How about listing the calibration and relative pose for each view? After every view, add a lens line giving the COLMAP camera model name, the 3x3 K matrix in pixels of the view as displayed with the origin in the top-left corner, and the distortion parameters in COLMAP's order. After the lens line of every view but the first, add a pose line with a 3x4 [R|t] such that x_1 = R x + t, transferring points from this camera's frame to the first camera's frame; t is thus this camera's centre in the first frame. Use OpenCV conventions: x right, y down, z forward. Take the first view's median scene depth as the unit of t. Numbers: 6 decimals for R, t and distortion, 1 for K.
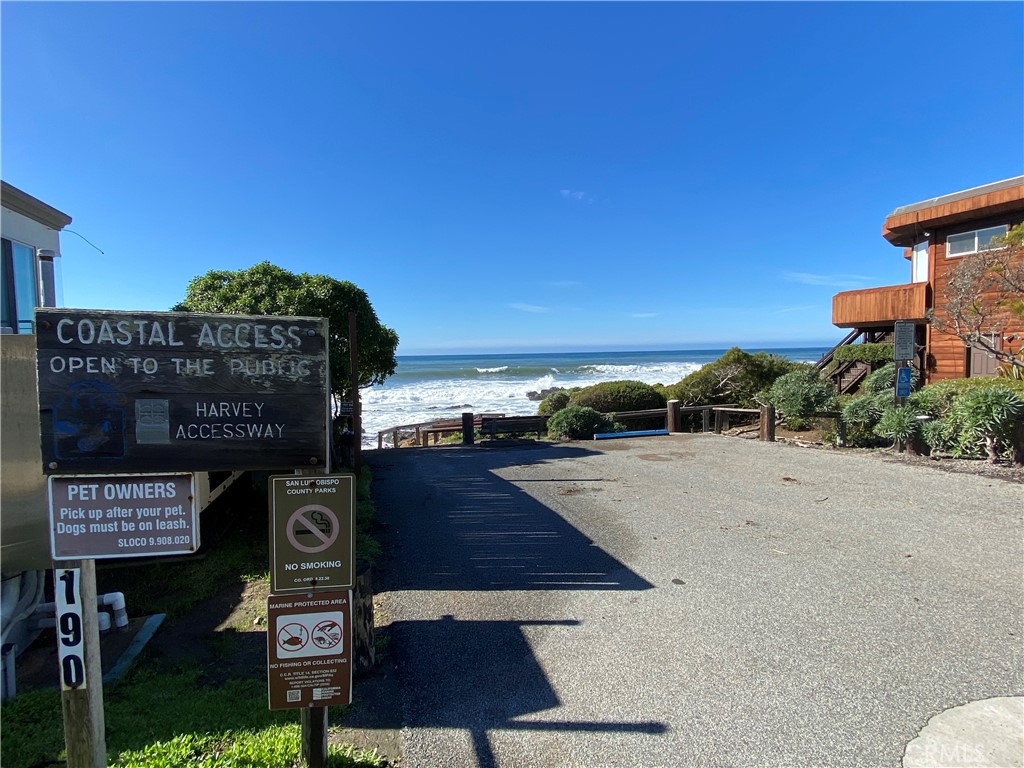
lens RADIAL K [[543.3, 0, 512.0], [0, 543.3, 384.0], [0, 0, 1]] dist [0.001215, 0.000102]
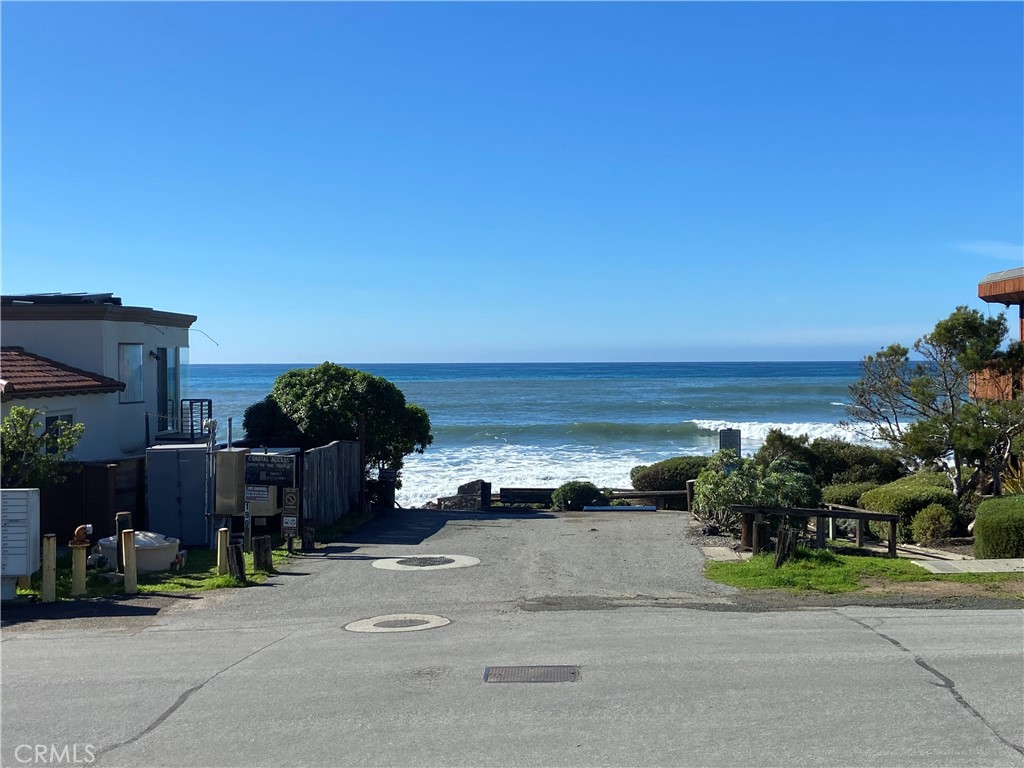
lens RADIAL K [[1221.9, 0, 512.0], [0, 1221.9, 384.0], [0, 0, 1]] dist [0.082779, 0.006648]
pose [[0.938806, 0.022573, -0.343706, 1.115473], [-0.033495, 0.999104, -0.025874, -0.116022], [0.342814, 0.035803, 0.938721, -1.842298]]
